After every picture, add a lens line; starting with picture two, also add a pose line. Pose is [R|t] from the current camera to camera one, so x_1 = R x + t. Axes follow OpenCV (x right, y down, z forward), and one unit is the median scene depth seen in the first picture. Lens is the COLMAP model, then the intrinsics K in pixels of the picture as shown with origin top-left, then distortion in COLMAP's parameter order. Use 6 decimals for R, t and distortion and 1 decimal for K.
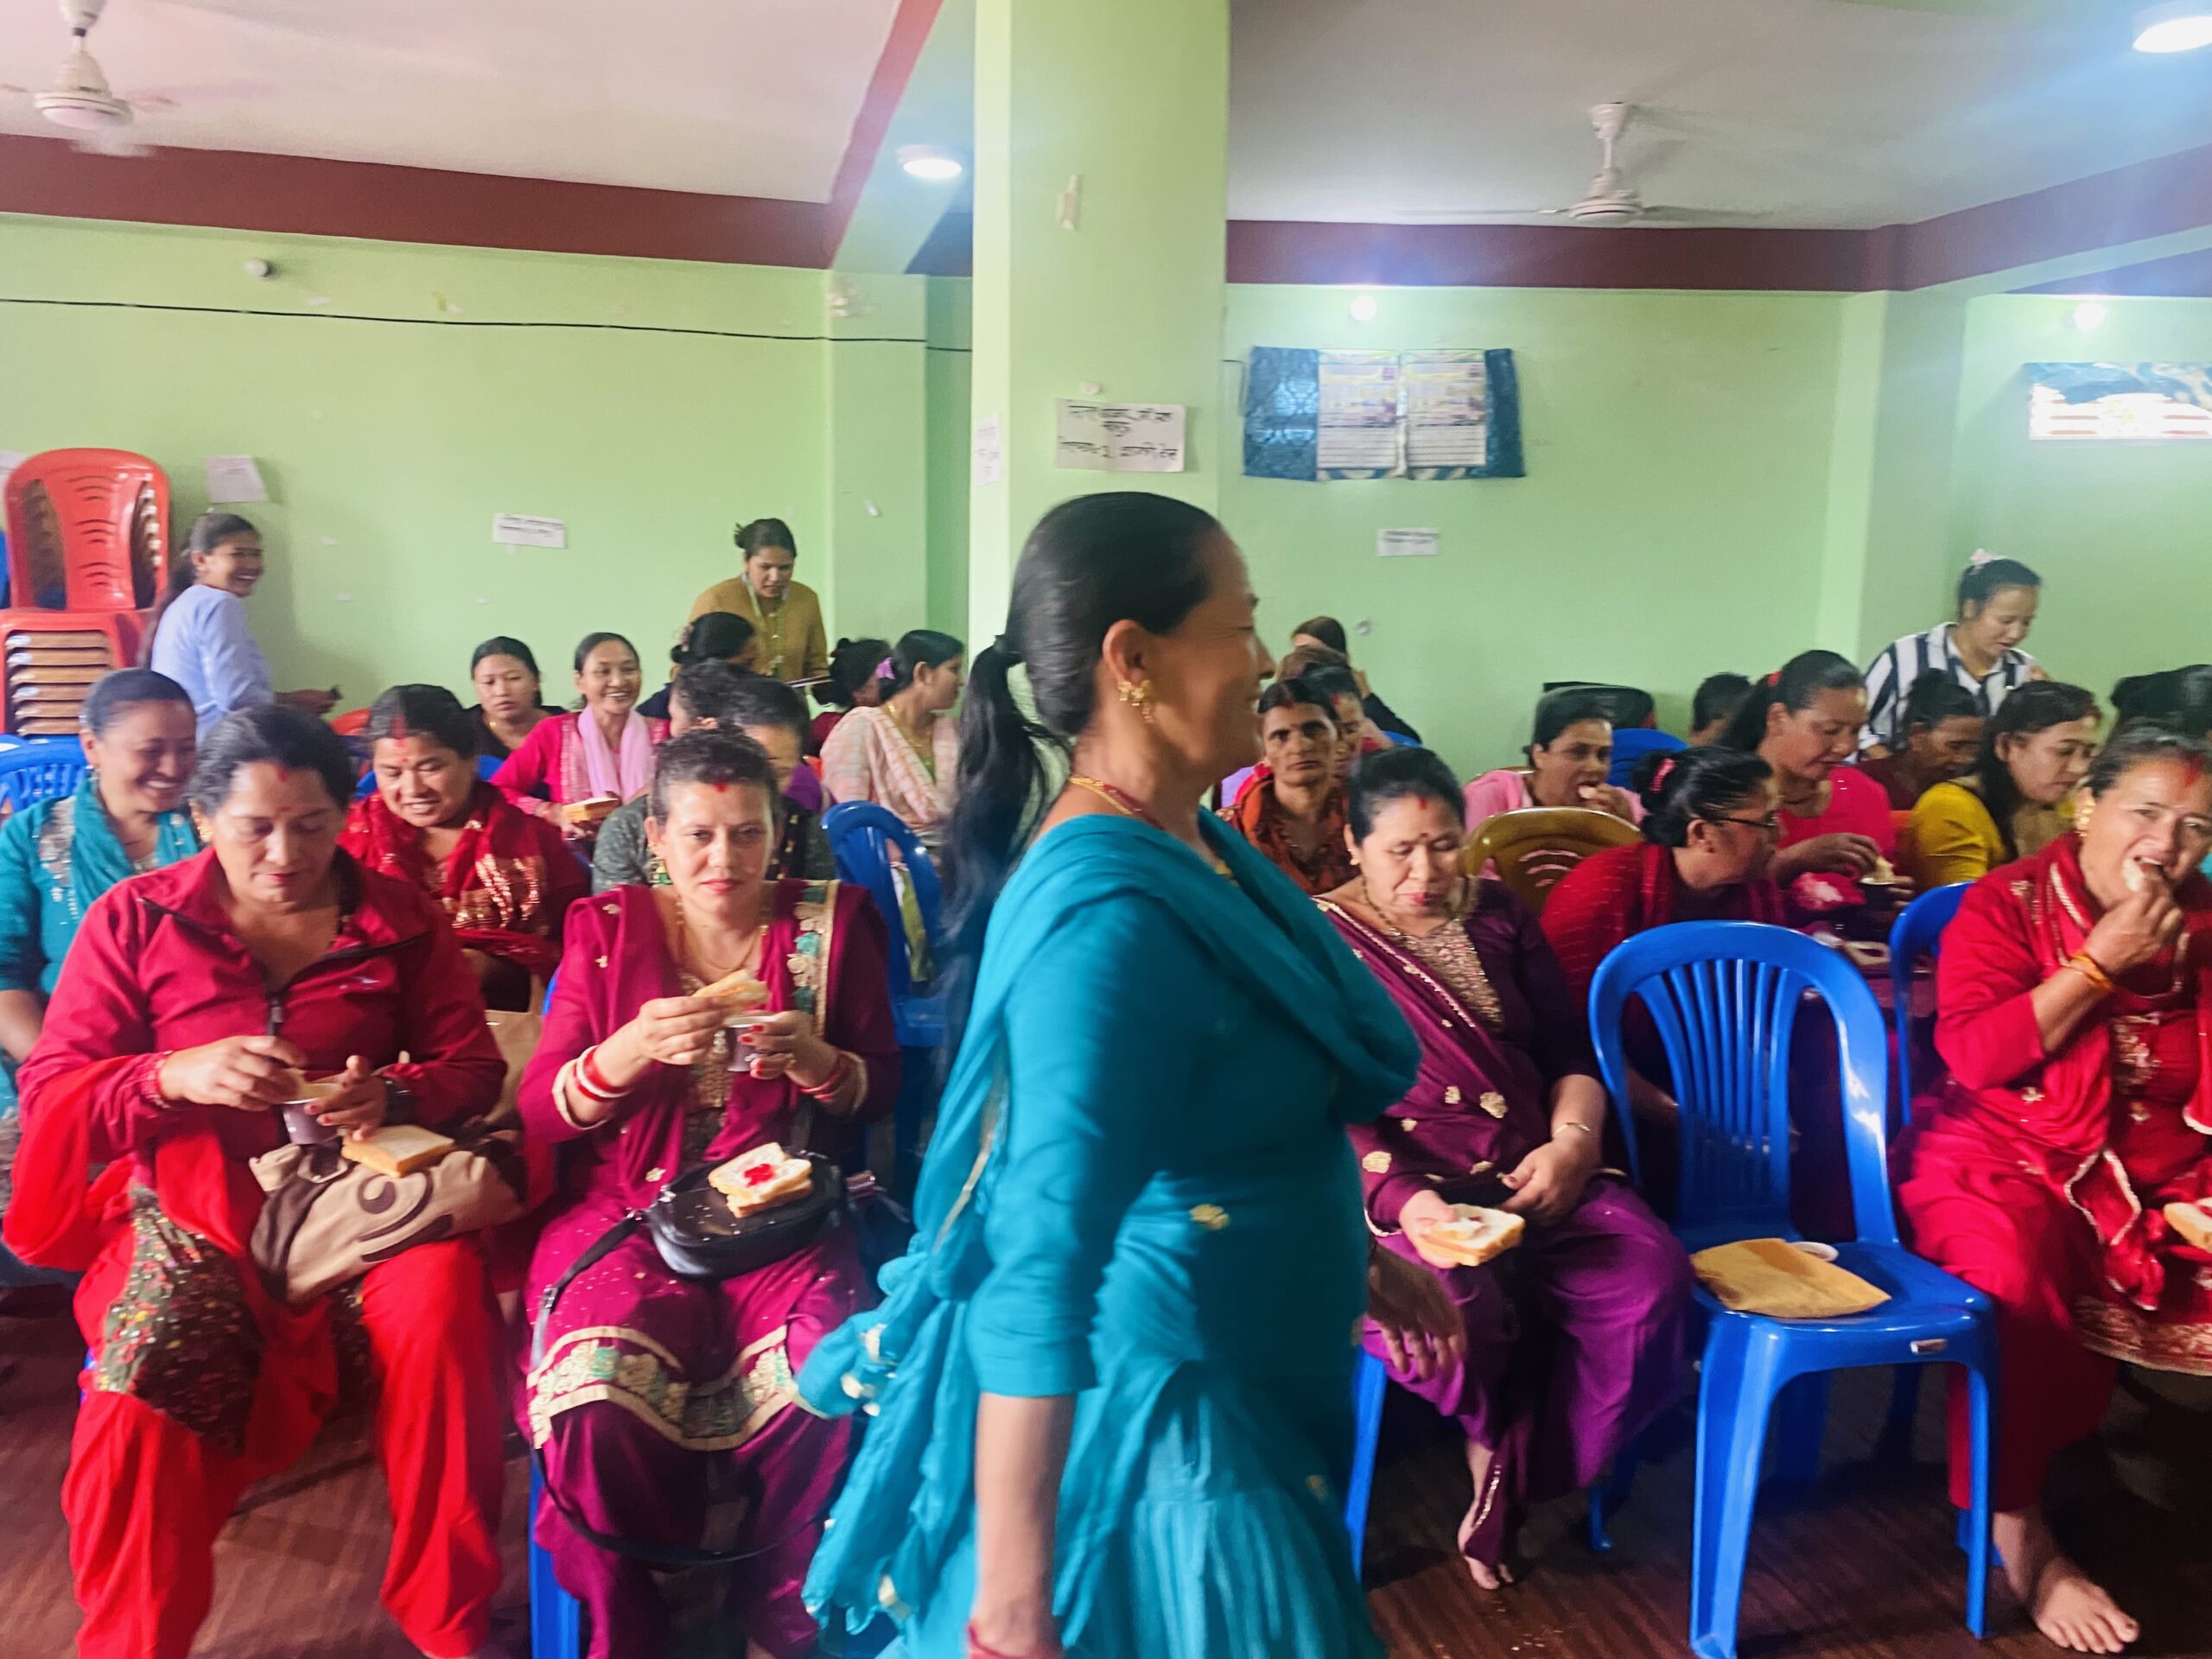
lens RADIAL K [[1665.7, 0, 1128.4], [0, 1665.7, 786.0], [0, 0, 1]] dist [0.058330, -0.070980]
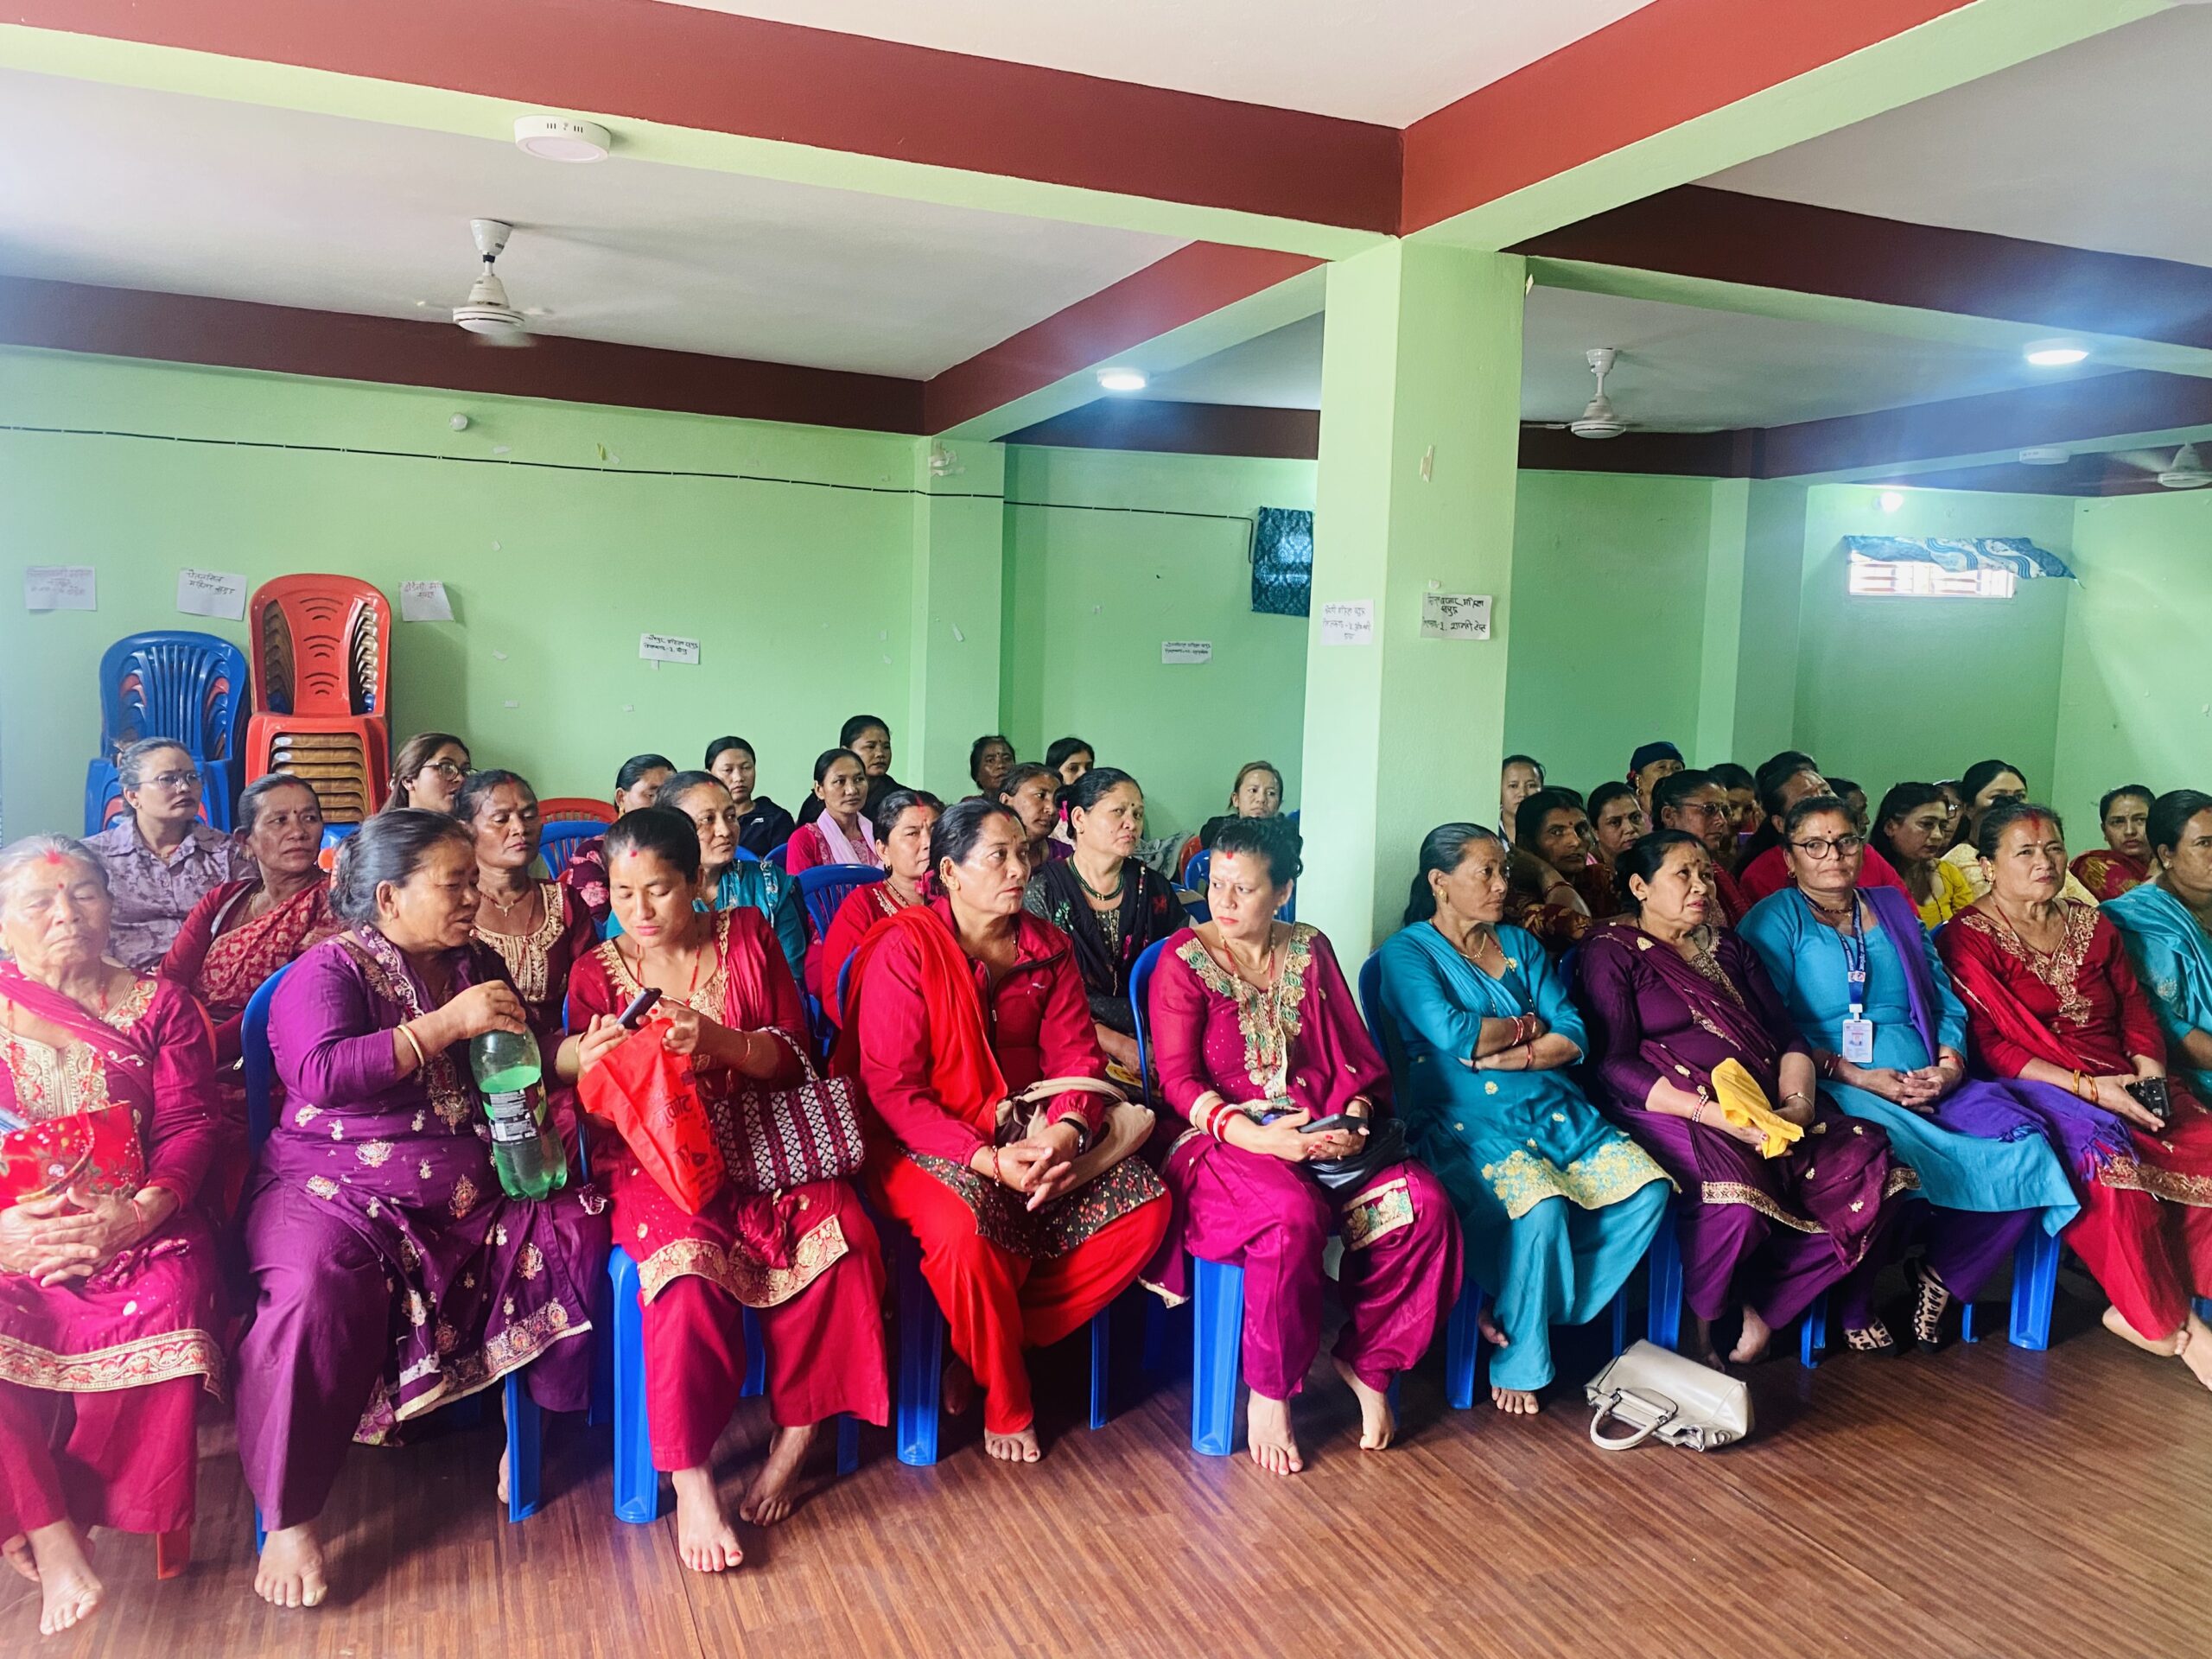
lens RADIAL K [[1665.7, 0, 1089.5], [0, 1665.7, 809.7], [0, 0, 1]] dist [0.058330, -0.070980]
pose [[0.989520, 0.002376, 0.144376, -0.228585], [0.004169, 0.998978, -0.045013, 0.012324], [-0.144336, 0.045143, 0.988499, -0.177687]]
